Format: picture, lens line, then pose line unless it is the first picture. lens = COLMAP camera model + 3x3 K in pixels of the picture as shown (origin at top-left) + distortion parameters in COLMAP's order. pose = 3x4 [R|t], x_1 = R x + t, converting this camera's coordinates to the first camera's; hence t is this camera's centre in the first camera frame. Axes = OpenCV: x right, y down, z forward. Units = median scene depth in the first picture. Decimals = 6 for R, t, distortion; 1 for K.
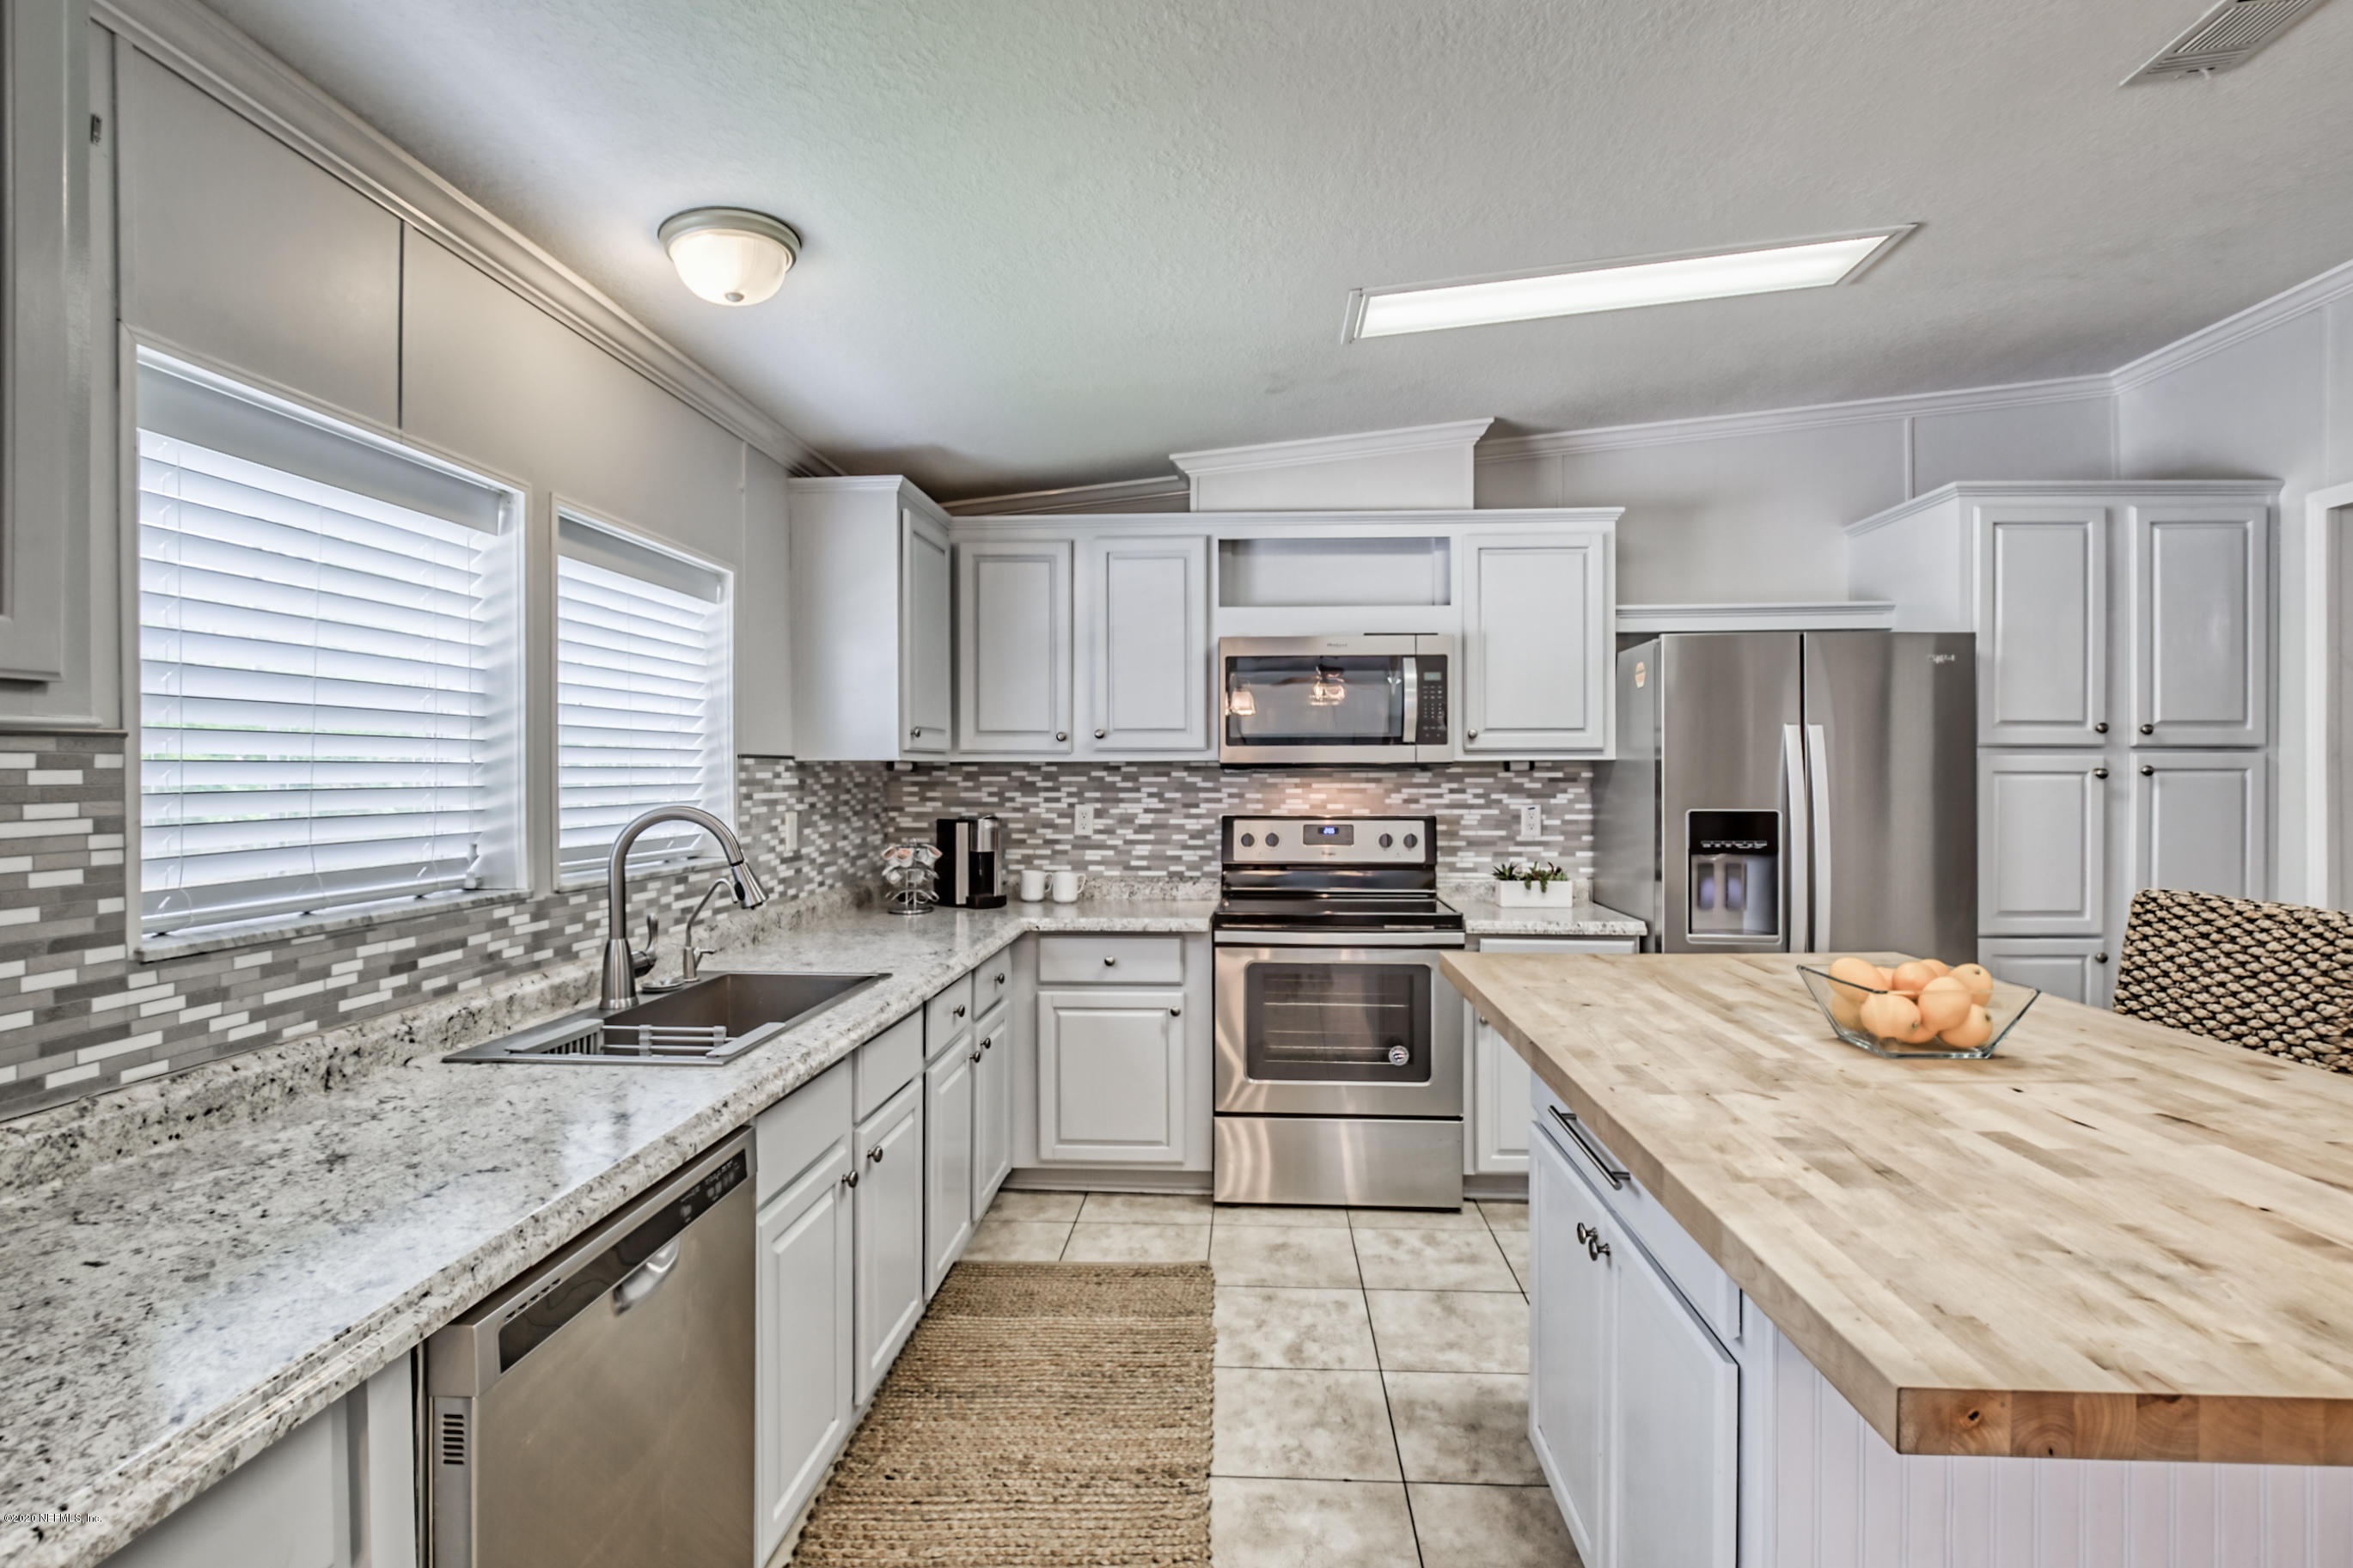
lens RADIAL K [[1145.5, 0, 1188.6], [0, 1145.5, 777.1], [0, 0, 1]] dist [-0.023561, 0.007982]
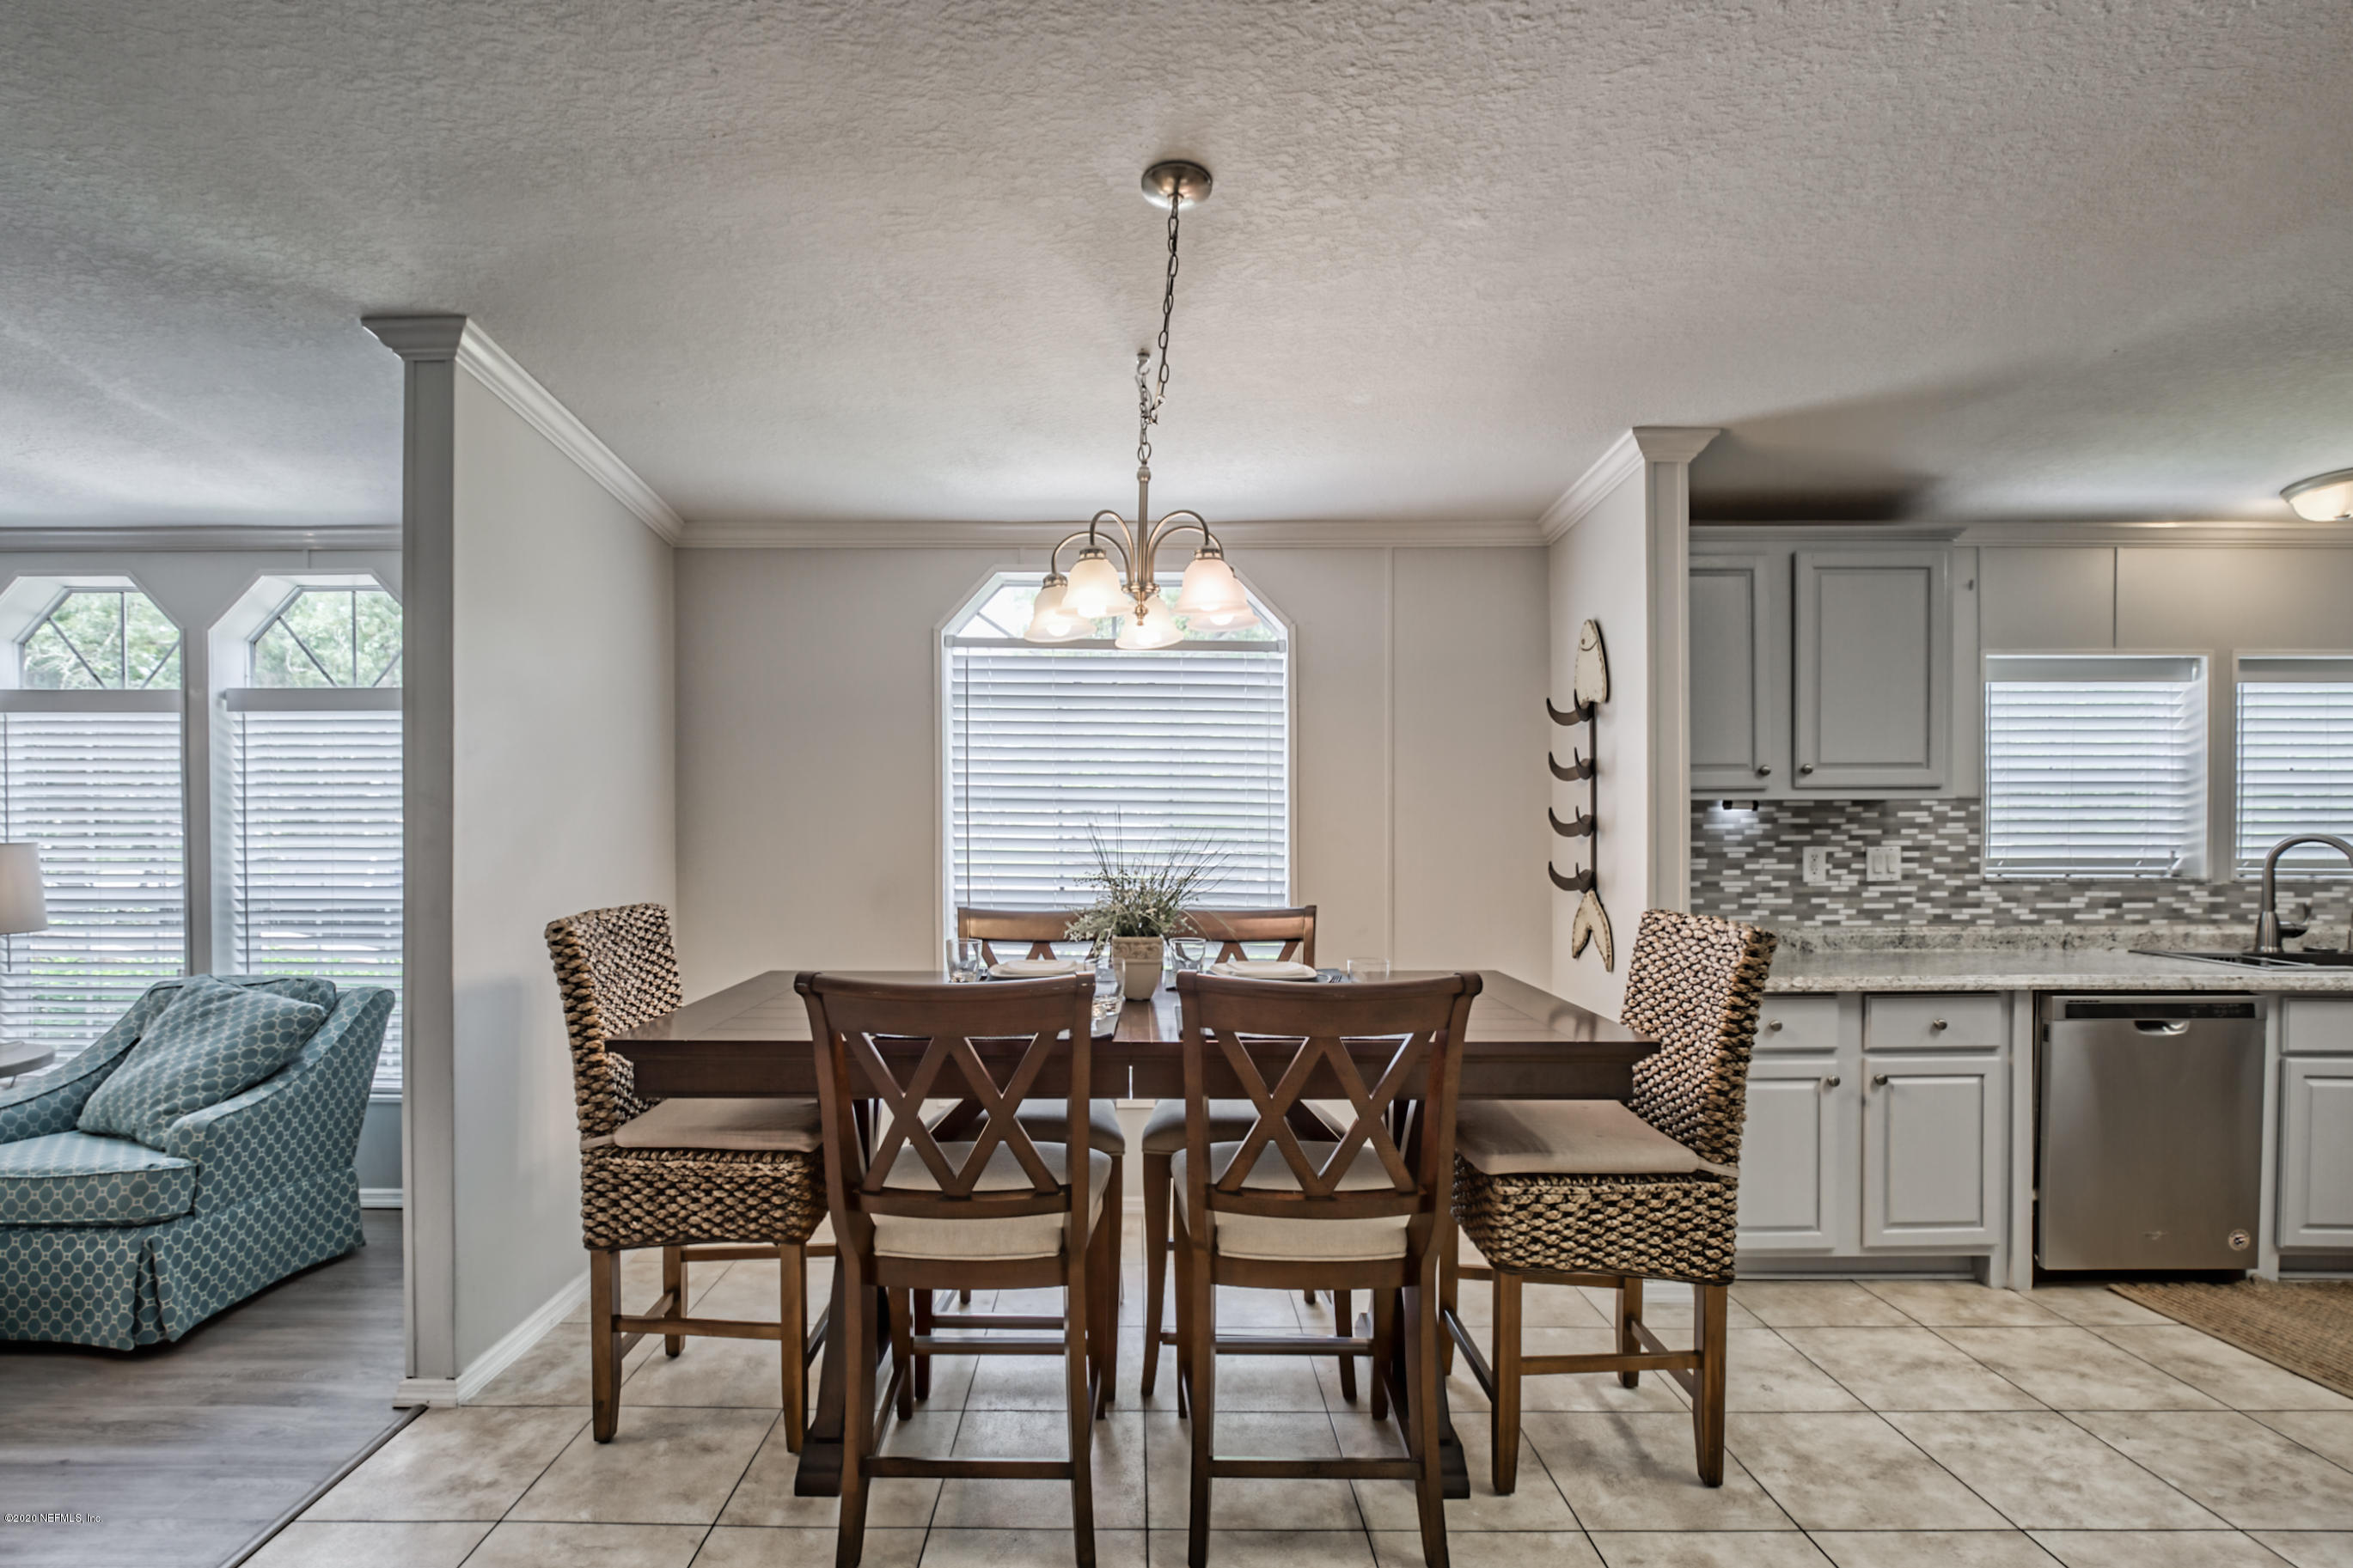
lens RADIAL K [[1067.5, 0, 1147.4], [0, 1067.5, 830.8], [0, 0, 1]] dist [-0.011865, 0.000839]
pose [[0.053830, 0.015349, -0.998432, 0.612705], [-0.004514, 0.999875, 0.015128, 0.004525], [0.998540, 0.003693, 0.053893, -0.468154]]
